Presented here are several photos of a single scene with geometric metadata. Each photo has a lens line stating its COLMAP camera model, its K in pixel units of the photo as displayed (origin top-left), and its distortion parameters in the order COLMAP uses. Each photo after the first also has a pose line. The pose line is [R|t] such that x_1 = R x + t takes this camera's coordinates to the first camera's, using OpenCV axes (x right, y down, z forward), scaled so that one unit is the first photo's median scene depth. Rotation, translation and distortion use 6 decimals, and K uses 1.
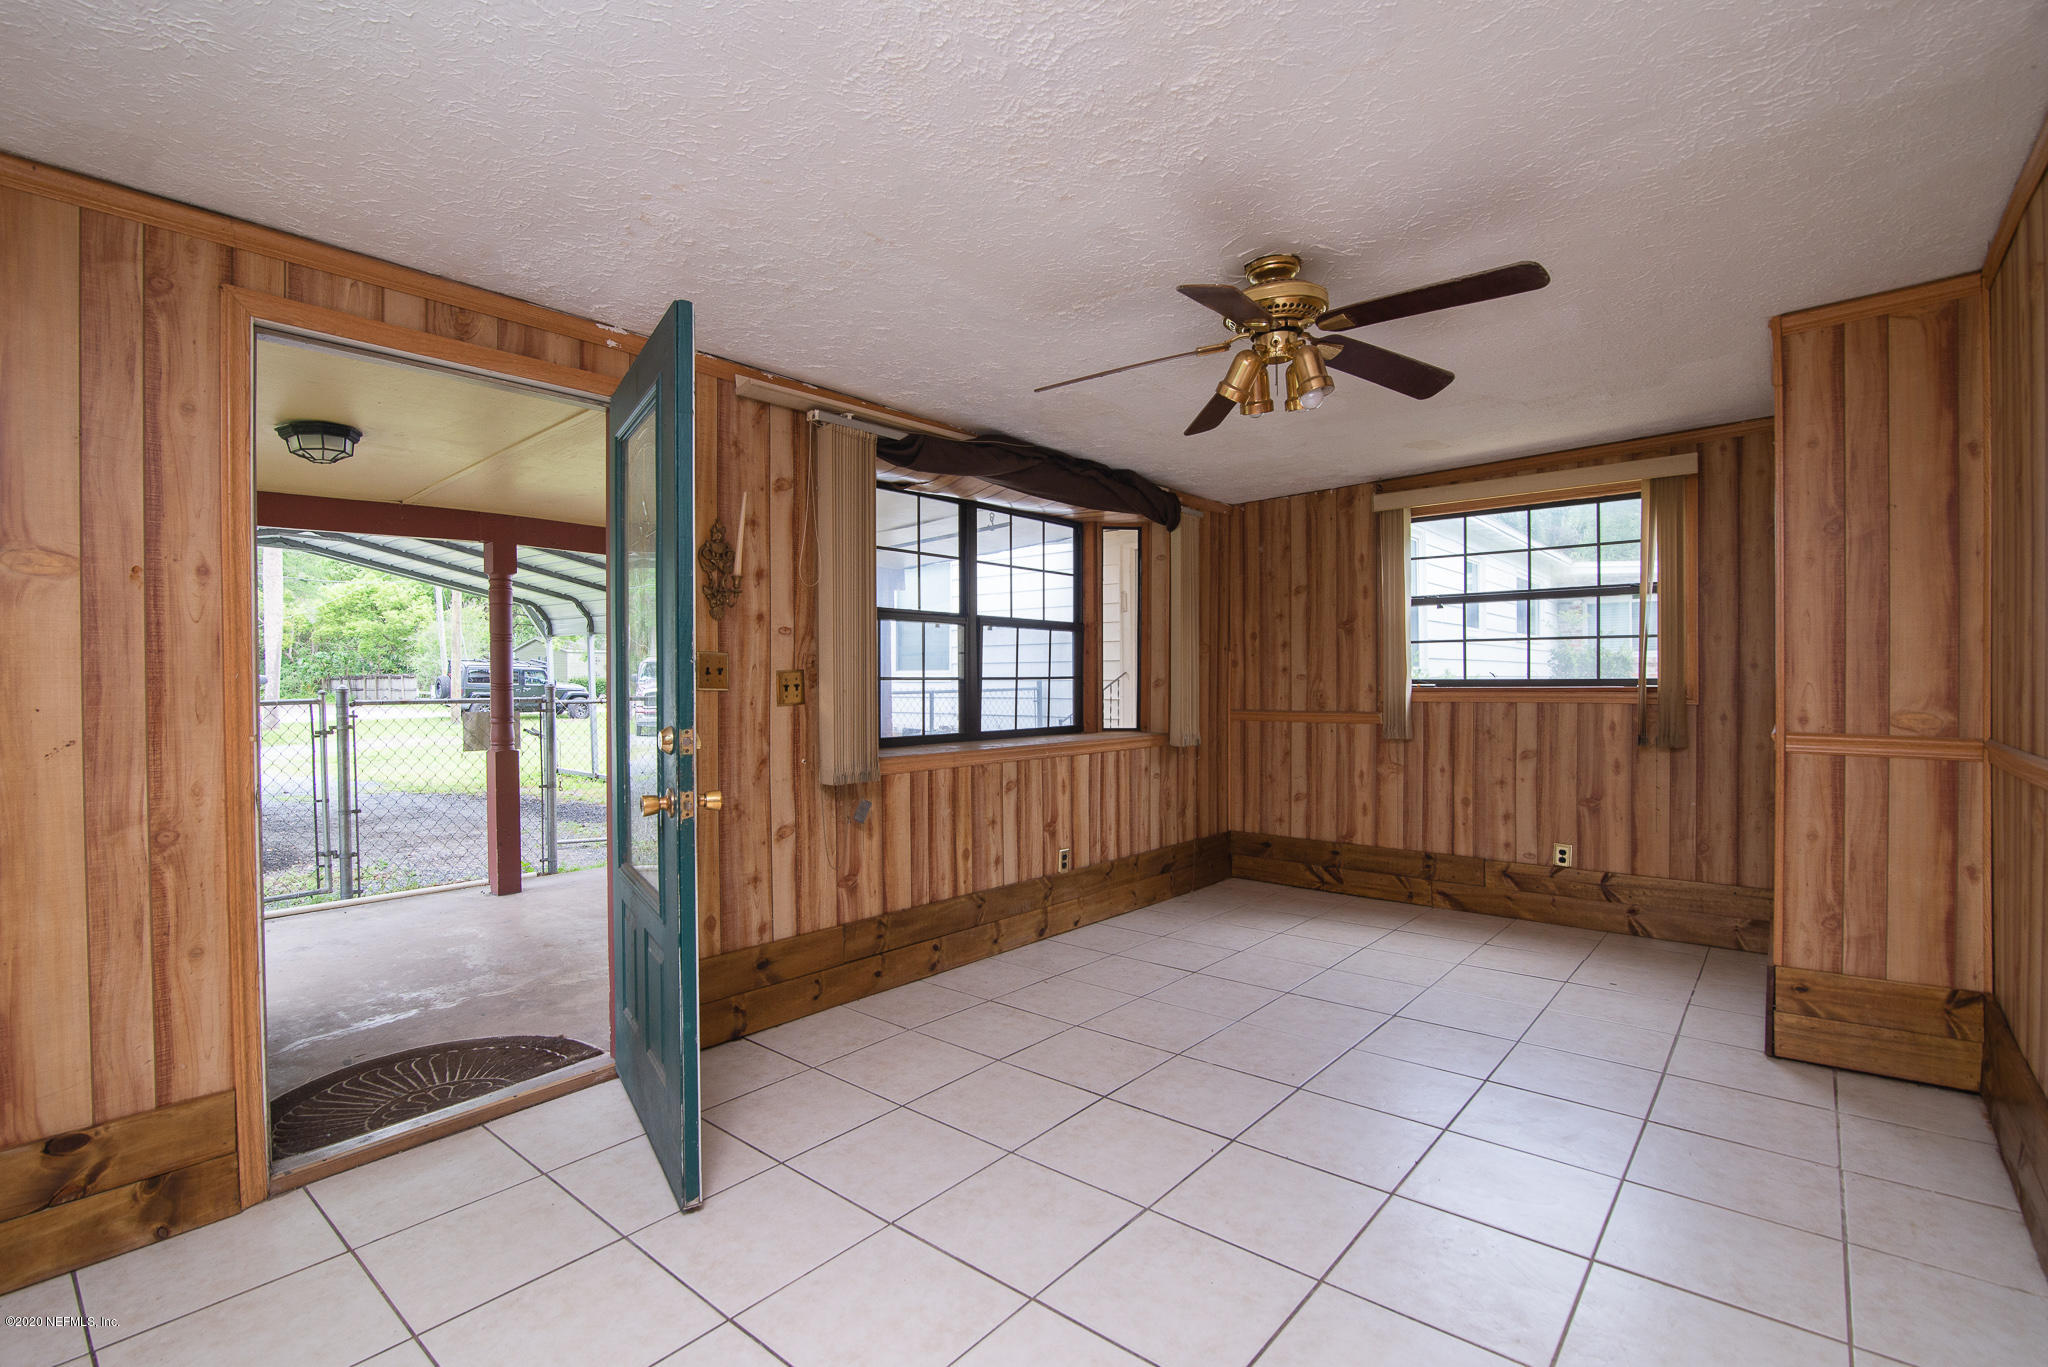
lens RADIAL K [[938.9, 0, 1024.0], [0, 938.9, 683.5], [0, 0, 1]] dist [-0.022270, 0.000083]
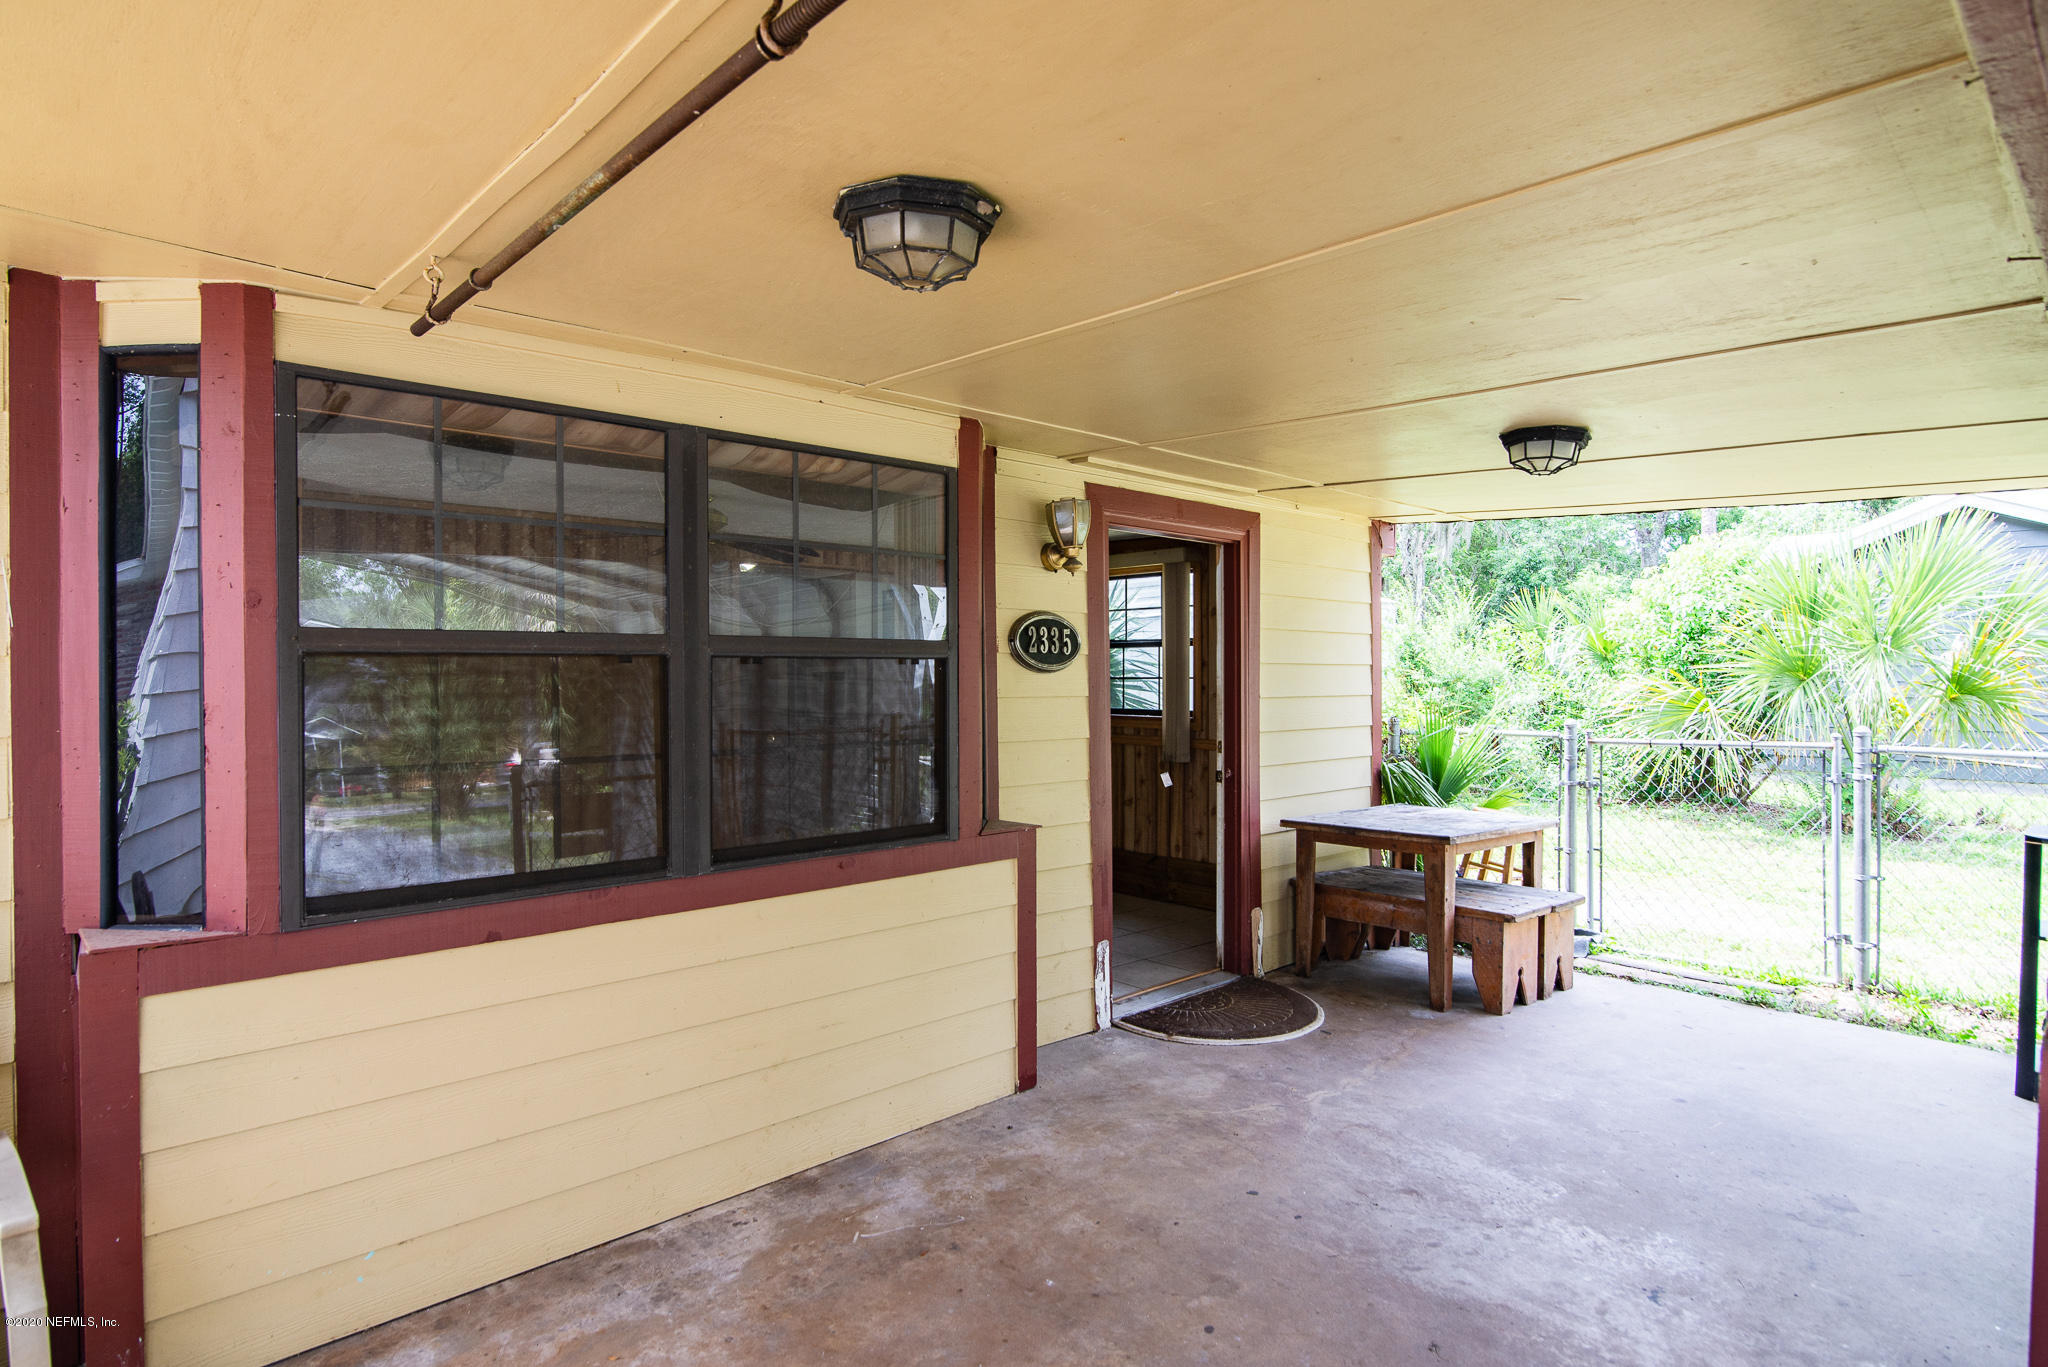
lens RADIAL K [[1045.3, 0, 1024.0], [0, 1045.3, 683.5], [0, 0, 1]] dist [0.001604, -0.000761]
pose [[-0.991664, 0.005238, 0.128747, -0.413857], [0.006662, 0.999921, 0.010637, -0.048041], [-0.128681, 0.011406, -0.991620, 1.923664]]
